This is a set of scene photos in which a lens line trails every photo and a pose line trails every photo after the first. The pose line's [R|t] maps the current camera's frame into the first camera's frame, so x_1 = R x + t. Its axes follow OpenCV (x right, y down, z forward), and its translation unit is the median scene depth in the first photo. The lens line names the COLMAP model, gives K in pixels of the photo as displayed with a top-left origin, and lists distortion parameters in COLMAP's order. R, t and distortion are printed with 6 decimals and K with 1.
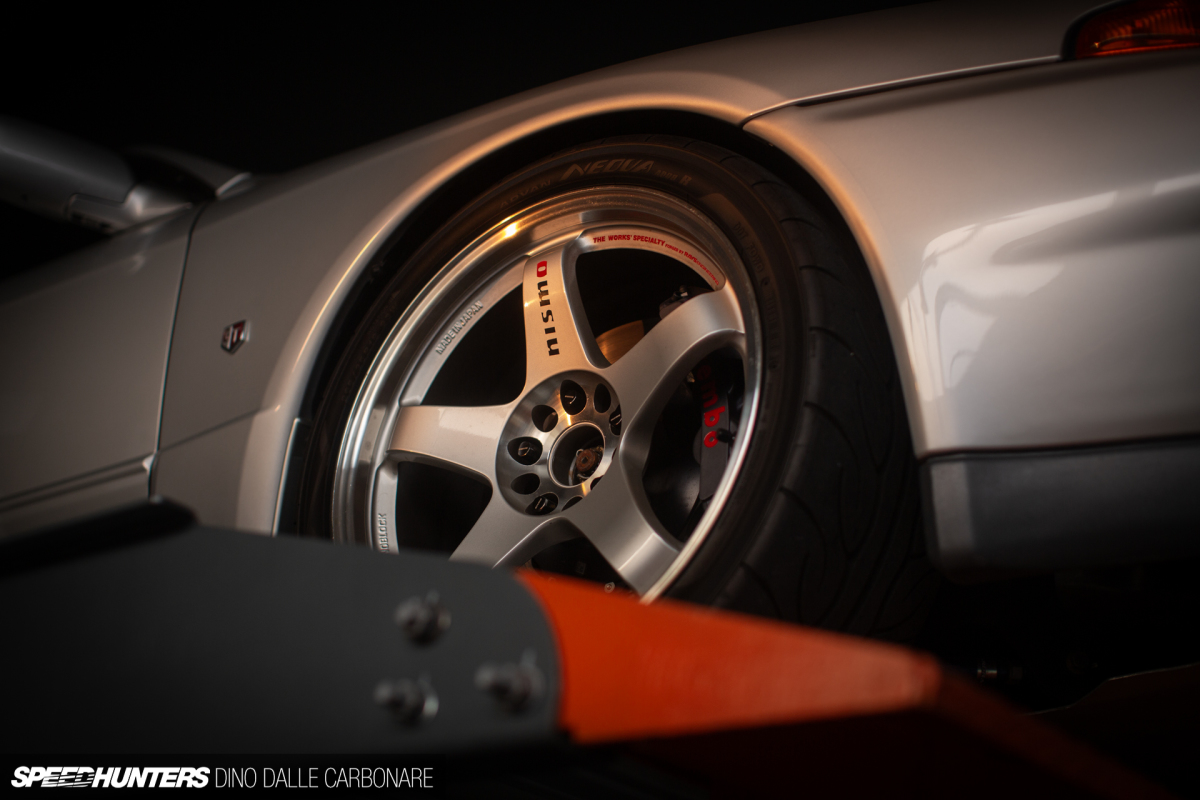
lens RADIAL K [[1751.2, 0, 600.0], [0, 1751.2, 400.0], [0, 0, 1]] dist [-0.162641, 0.122724]
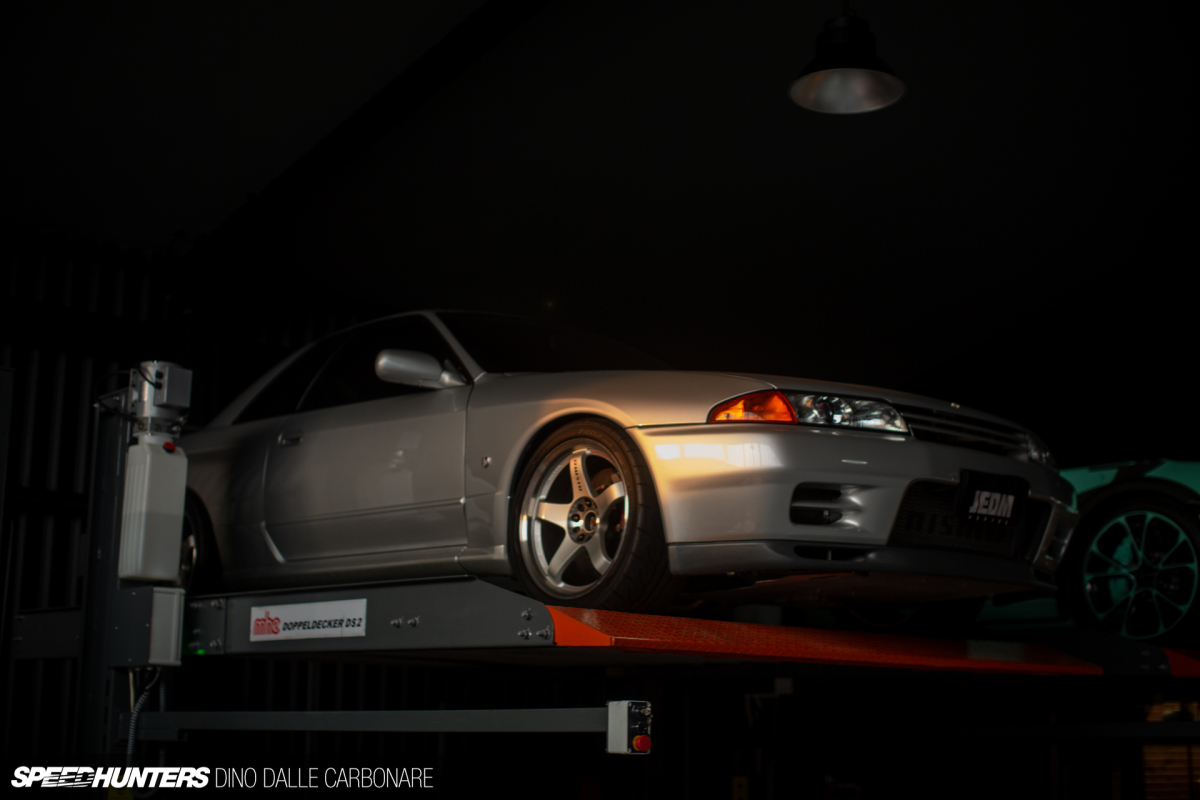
lens RADIAL K [[1751.2, 0, 600.0], [0, 1751.2, 400.0], [0, 0, 1]] dist [-0.162641, 0.122724]
pose [[0.979242, -0.068981, -0.190596, 0.629937], [0.112020, 0.967840, 0.225249, -0.903969], [0.168928, -0.241923, 0.955477, -2.014840]]
